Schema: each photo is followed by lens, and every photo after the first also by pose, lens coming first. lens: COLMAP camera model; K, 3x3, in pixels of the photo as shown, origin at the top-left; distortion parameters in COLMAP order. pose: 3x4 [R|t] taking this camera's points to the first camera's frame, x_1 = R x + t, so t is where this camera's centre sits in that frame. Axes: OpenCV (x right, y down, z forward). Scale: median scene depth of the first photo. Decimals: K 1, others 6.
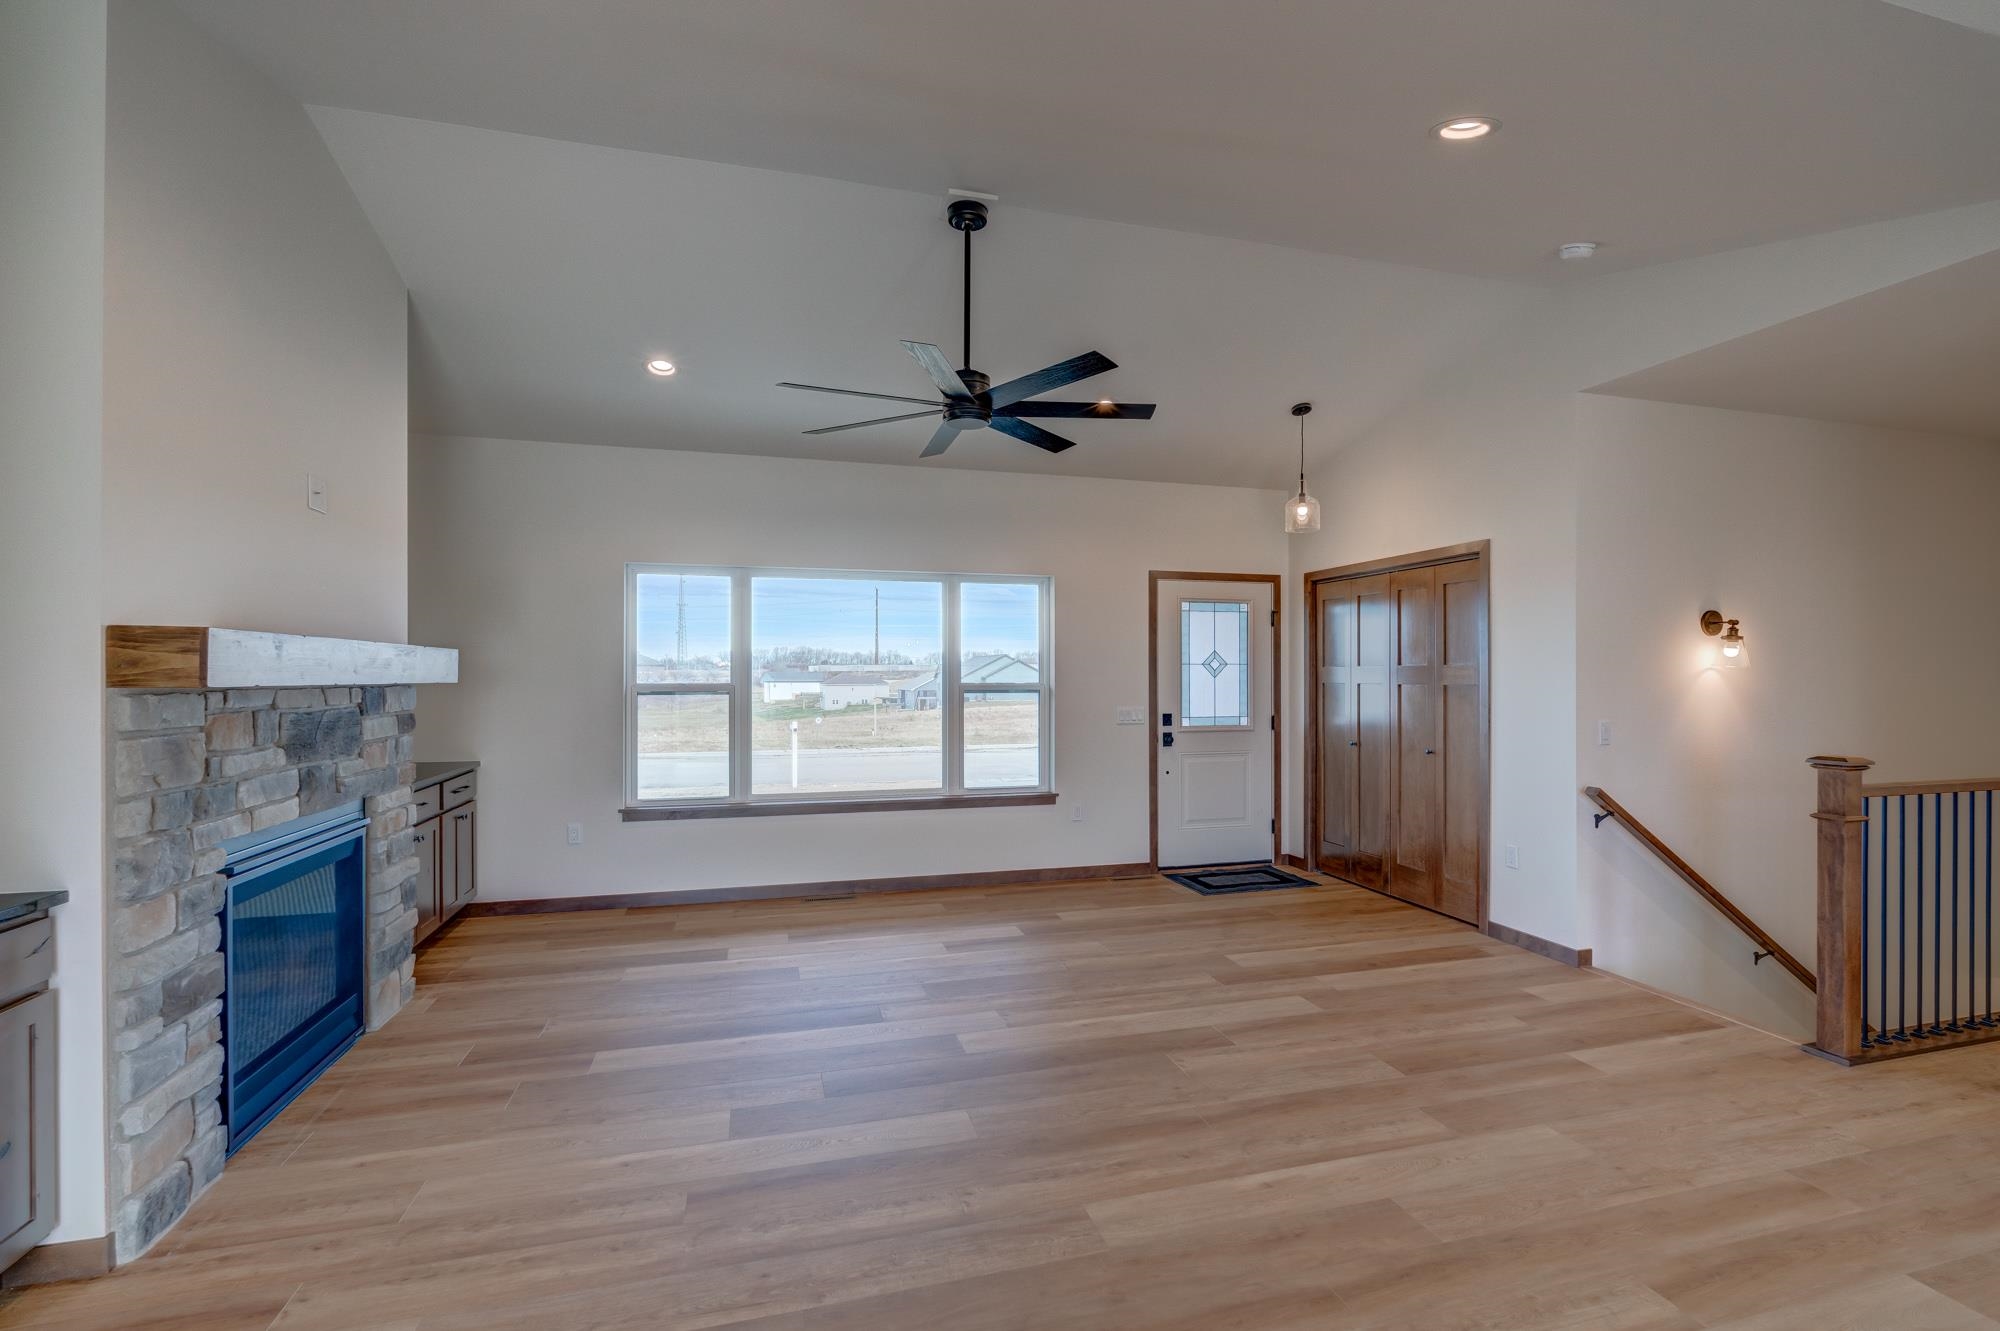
lens RADIAL K [[881.3, 0, 995.1], [0, 881.3, 676.0], [0, 0, 1]] dist [-0.006966, 0.000256]
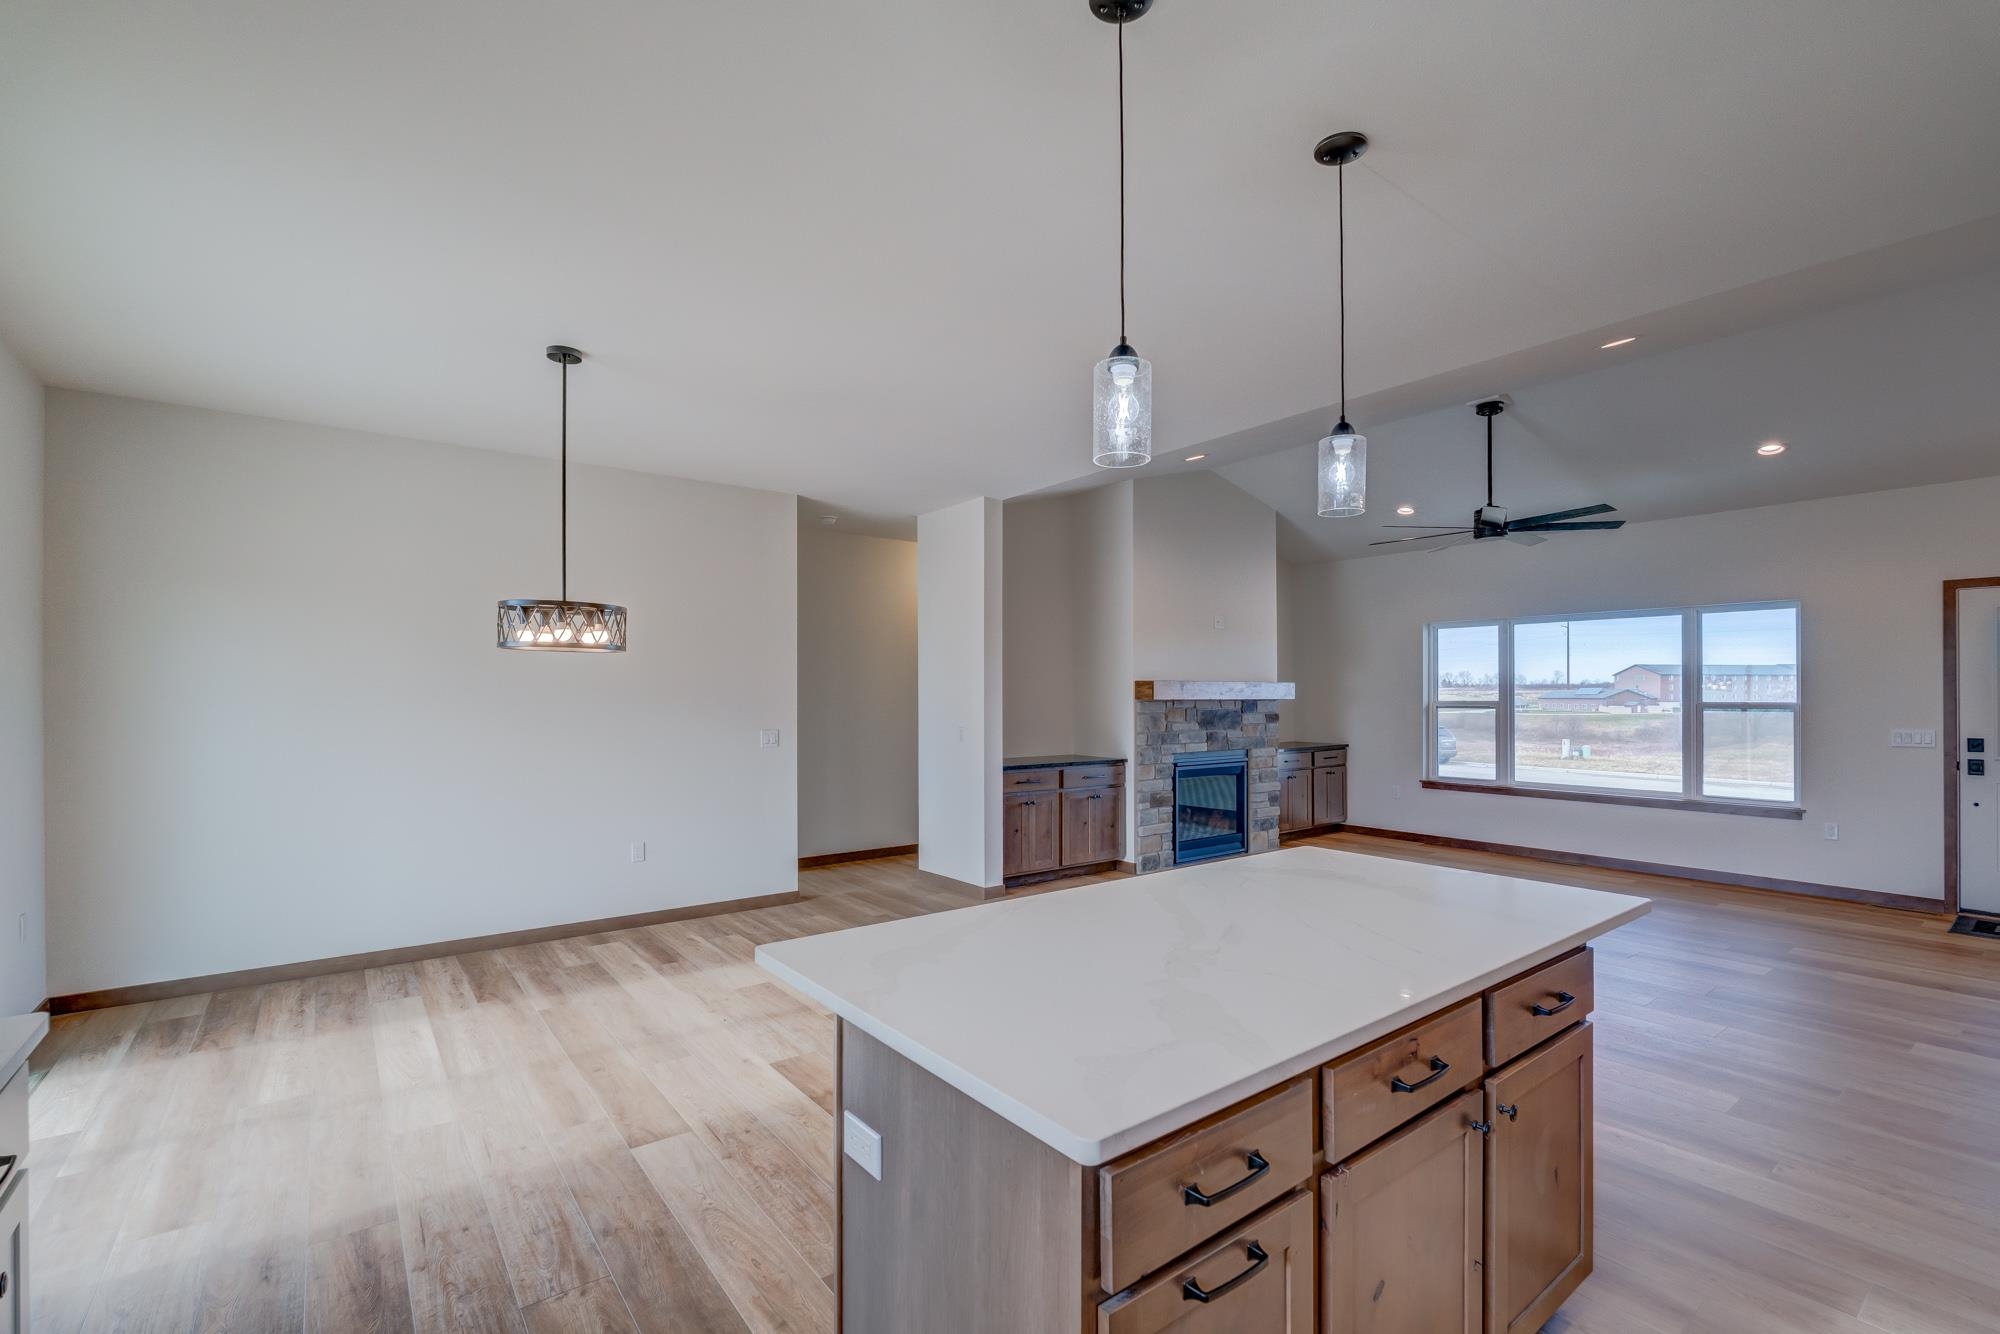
lens RADIAL K [[881.3, 0, 1026.2], [0, 881.3, 687.4], [0, 0, 1]] dist [-0.006966, 0.000256]
pose [[0.396017, -0.008553, -0.918203, 1.150216], [-0.000246, 0.999956, -0.009421, -0.000635], [0.918243, 0.003957, 0.395997, -0.430660]]
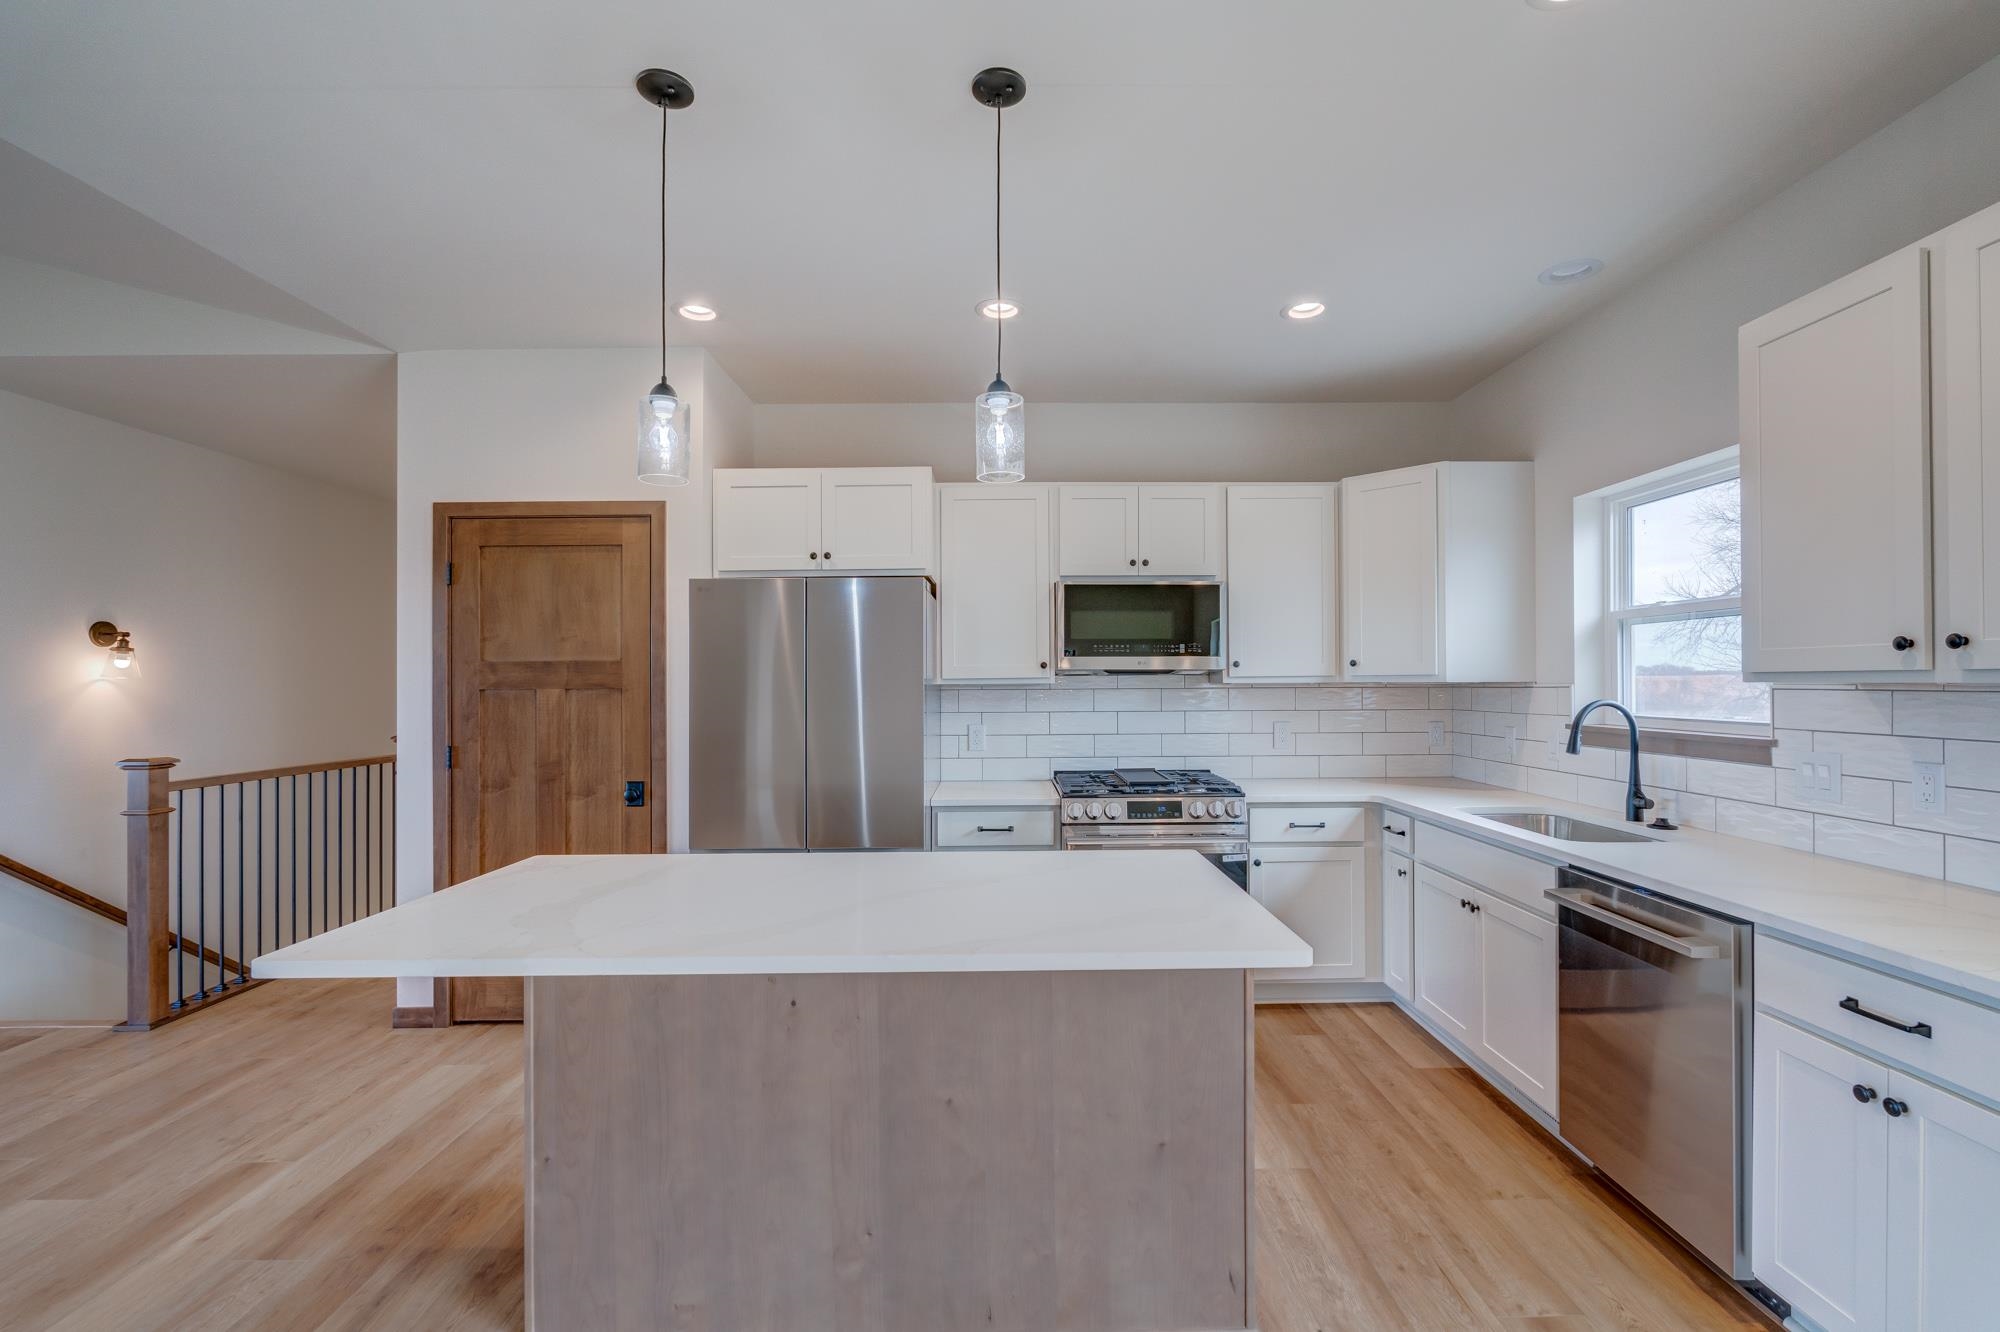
lens RADIAL K [[881.3, 0, 1087.8], [0, 881.3, 670.6], [0, 0, 1]] dist [-0.006966, 0.000256]
pose [[0.251524, 0.010022, 0.967799, 0.166347], [0.009141, 0.999877, -0.012730, 0.005337], [-0.967808, 0.012049, 0.251402, -0.418854]]
